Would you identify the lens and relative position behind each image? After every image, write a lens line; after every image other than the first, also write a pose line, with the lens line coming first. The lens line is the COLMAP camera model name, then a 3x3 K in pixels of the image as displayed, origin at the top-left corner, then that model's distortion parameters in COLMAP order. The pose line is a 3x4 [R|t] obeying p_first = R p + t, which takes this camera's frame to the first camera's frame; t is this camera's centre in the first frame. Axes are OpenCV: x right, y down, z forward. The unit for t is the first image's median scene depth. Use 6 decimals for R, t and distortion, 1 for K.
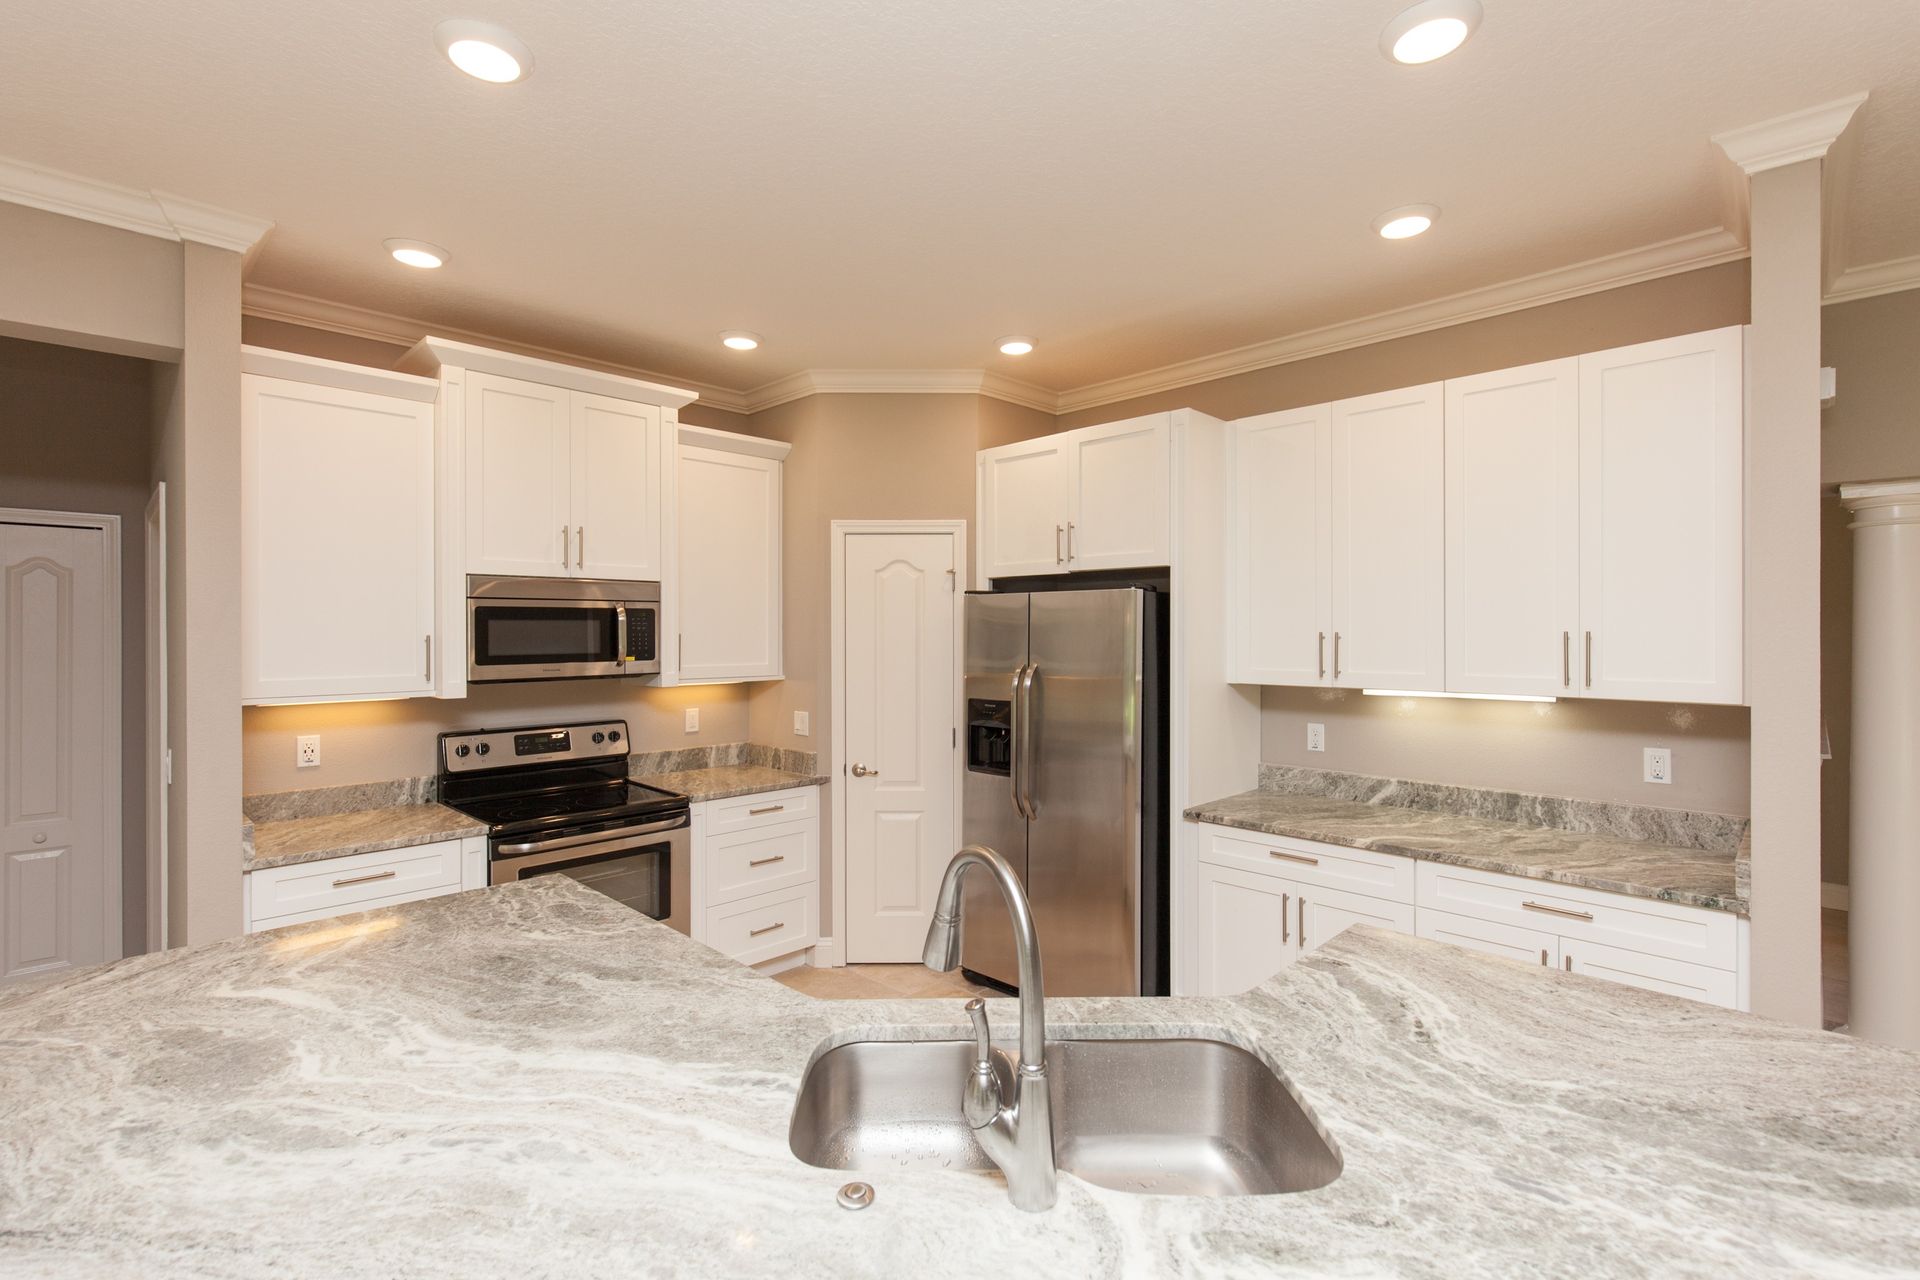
lens RADIAL K [[868.5, 0, 968.4], [0, 868.5, 631.4], [0, 0, 1]] dist [0.000170, -0.000012]
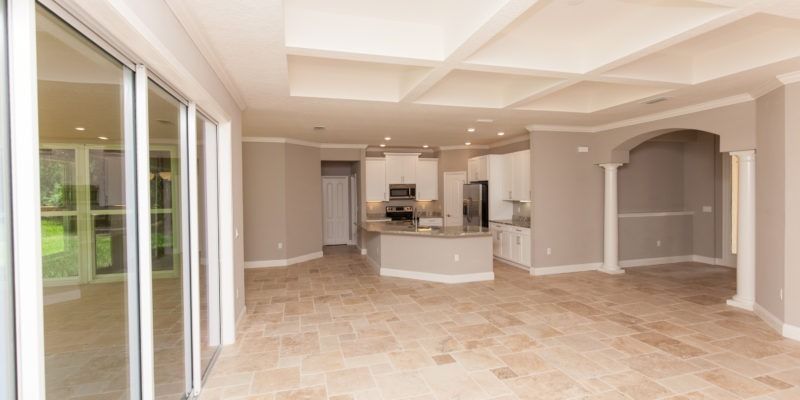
lens RADIAL K [[360.3, 0, 403.1], [0, 360.3, 195.1], [0, 0, 1]] dist [-0.001103, -0.000163]
pose [[0.870997, -0.002214, -0.491283, 0.988827], [0.010180, 0.999856, 0.013542, -0.013049], [0.491182, -0.016797, 0.870895, -1.540857]]
